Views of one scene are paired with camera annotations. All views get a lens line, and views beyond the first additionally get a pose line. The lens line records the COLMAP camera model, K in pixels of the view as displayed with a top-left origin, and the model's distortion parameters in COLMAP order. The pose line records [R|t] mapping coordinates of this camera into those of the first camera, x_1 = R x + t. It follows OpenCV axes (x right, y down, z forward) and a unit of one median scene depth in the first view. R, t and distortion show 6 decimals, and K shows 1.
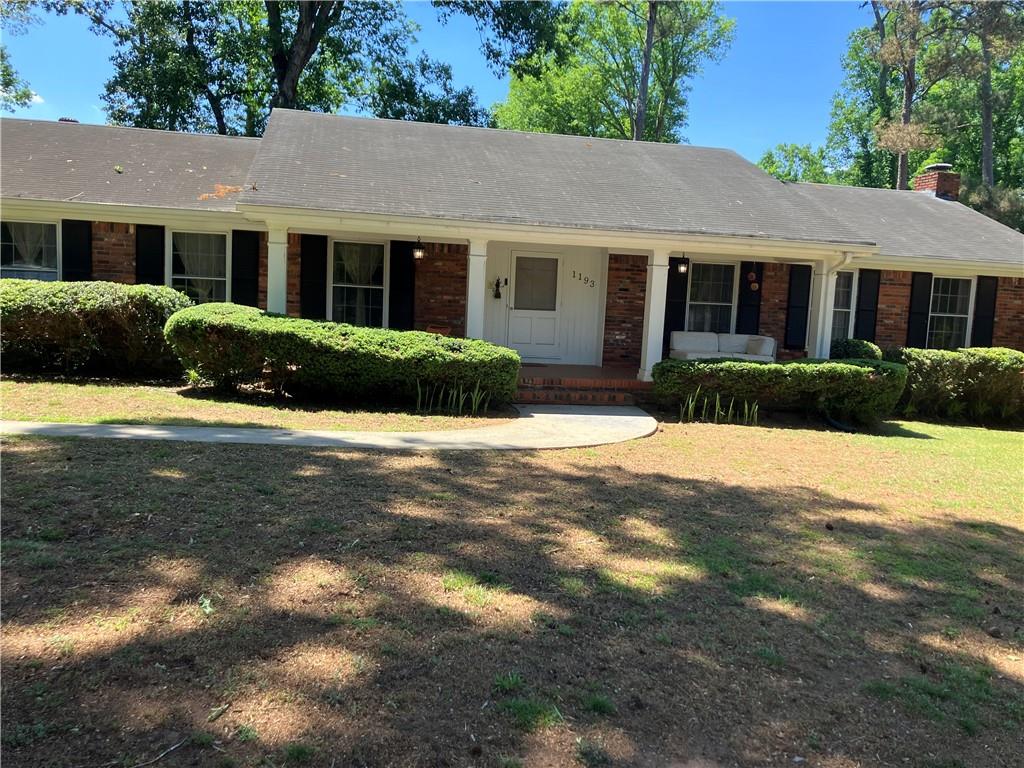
lens RADIAL K [[840.1, 0, 510.7], [0, 840.1, 411.2], [0, 0, 1]] dist [0.012738, 0.002885]
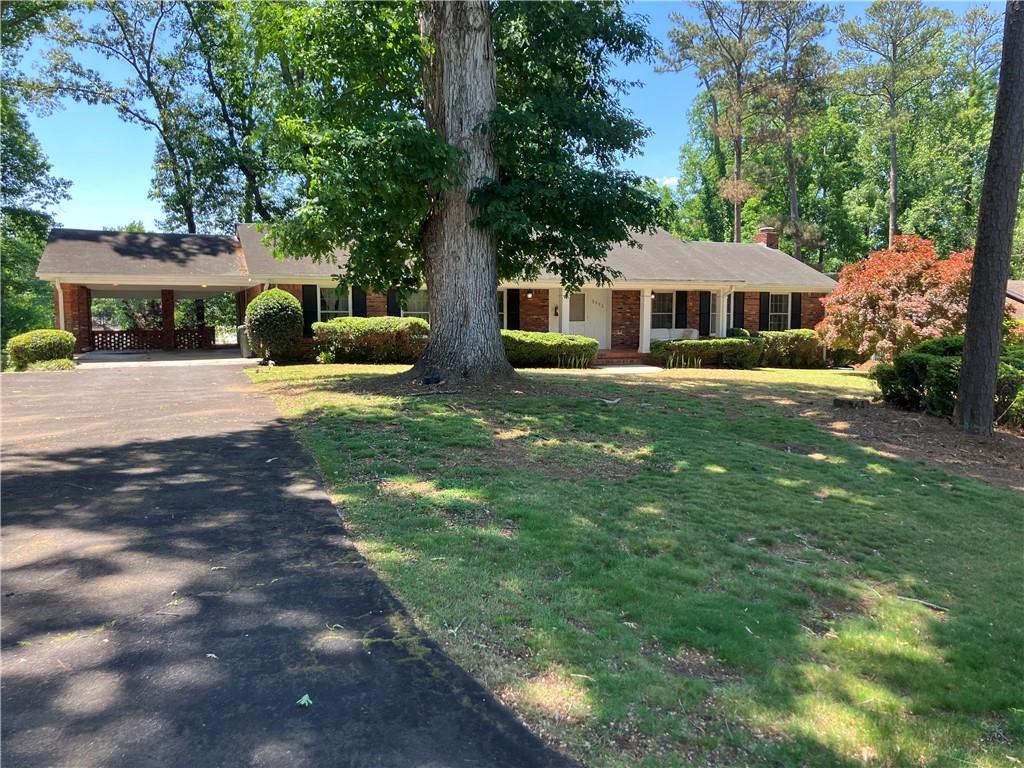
lens RADIAL K [[840.1, 0, 510.7], [0, 840.1, 411.2], [0, 0, 1]] dist [0.012738, 0.002885]
pose [[0.983547, -0.066144, 0.168109, -0.442190], [0.069076, 0.997543, -0.011644, 0.092936], [-0.166926, 0.023065, 0.985700, -0.826843]]
